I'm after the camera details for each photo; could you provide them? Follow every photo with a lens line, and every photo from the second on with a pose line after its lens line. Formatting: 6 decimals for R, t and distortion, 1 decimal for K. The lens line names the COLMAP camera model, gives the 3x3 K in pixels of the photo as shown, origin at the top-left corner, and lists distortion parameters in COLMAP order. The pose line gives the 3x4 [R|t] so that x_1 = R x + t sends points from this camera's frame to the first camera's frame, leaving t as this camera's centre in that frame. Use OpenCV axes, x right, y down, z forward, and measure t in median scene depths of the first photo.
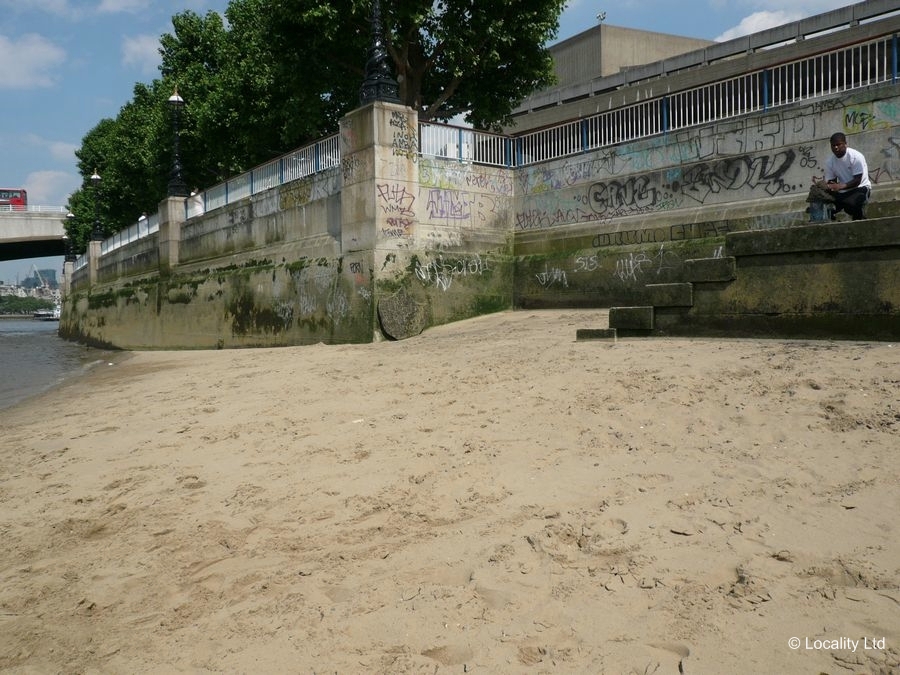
lens RADIAL K [[756.6, 0, 457.5], [0, 756.6, 335.6], [0, 0, 1]] dist [-0.054487, 0.052009]
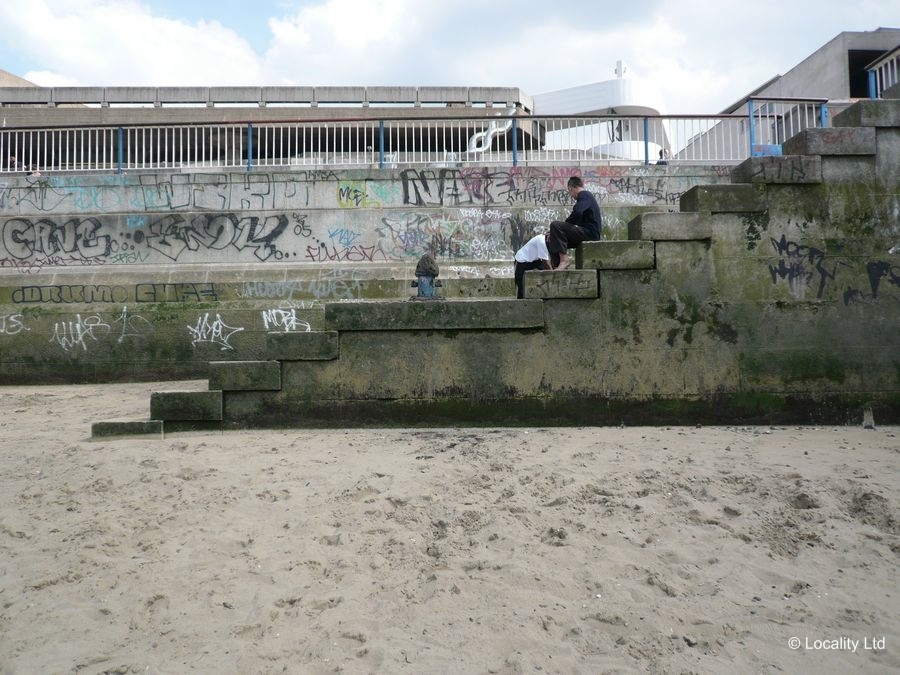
lens RADIAL K [[756.6, 0, 451.3], [0, 756.6, 330.6], [0, 0, 1]] dist [-0.054487, 0.052009]
pose [[0.638689, 0.042799, 0.768274, -0.133507], [0.027946, 0.996503, -0.078746, -0.024057], [-0.768958, 0.071764, 0.635259, 0.247978]]
